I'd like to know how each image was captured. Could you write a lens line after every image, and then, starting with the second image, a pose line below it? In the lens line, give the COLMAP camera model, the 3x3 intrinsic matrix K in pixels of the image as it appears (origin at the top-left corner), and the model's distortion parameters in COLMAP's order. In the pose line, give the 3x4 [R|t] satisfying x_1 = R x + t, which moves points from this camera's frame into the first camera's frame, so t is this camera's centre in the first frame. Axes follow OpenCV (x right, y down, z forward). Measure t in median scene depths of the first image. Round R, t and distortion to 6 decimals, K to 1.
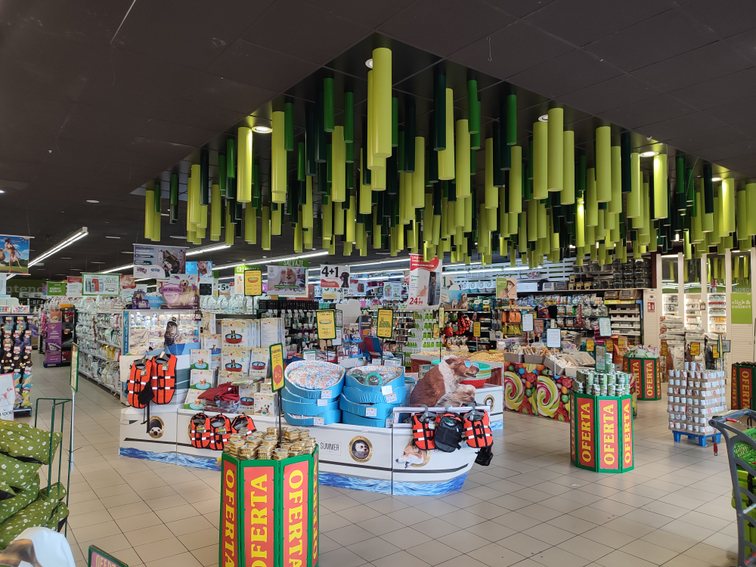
lens RADIAL K [[538.8, 0, 378.4], [0, 538.8, 284.3], [0, 0, 1]] dist [0.027074, -0.016413]
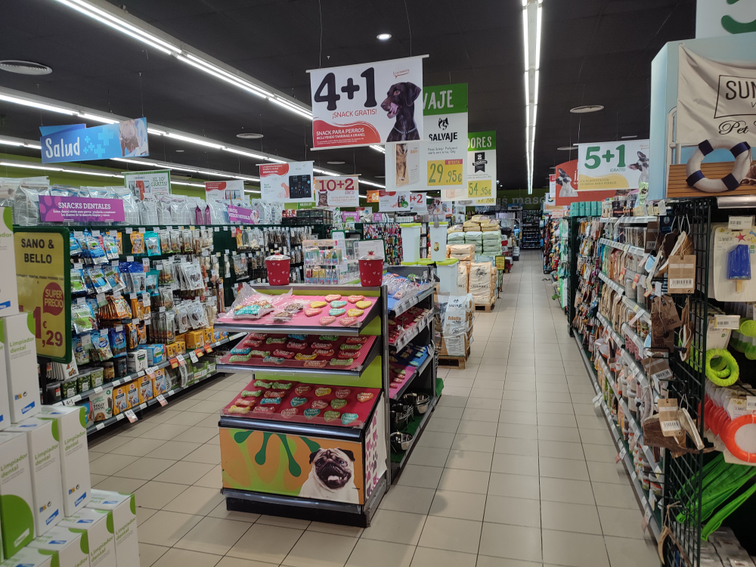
lens RADIAL K [[538.8, 0, 377.9], [0, 538.8, 281.6], [0, 0, 1]] dist [0.027074, -0.016413]
pose [[0.598530, 0.068547, -0.798163, 0.484702], [0.053882, 0.990632, 0.125481, 0.130191], [0.799287, -0.118110, 0.589229, 2.446340]]
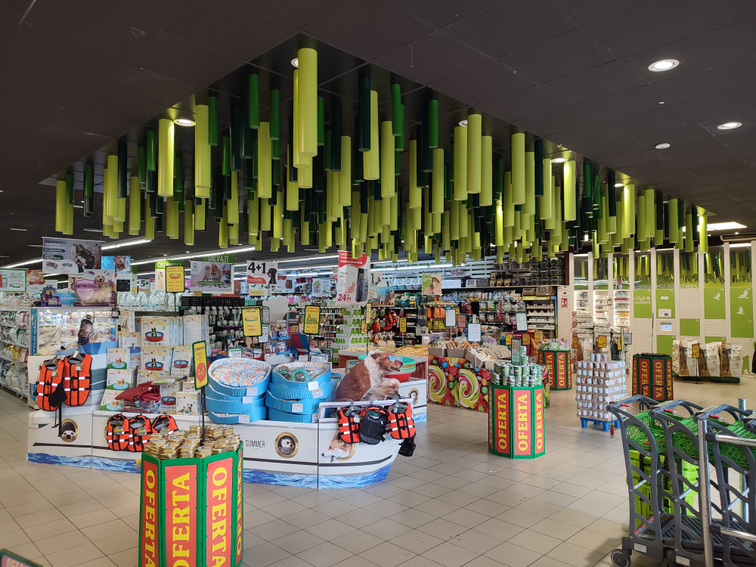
lens RADIAL K [[538.8, 0, 376.8], [0, 538.8, 284.5], [0, 0, 1]] dist [0.027074, -0.016413]
pose [[0.991772, 0.001953, 0.127998, 0.003419], [-0.002886, 0.999971, 0.007100, -0.001014], [-0.127980, -0.007411, 0.991749, -0.013534]]
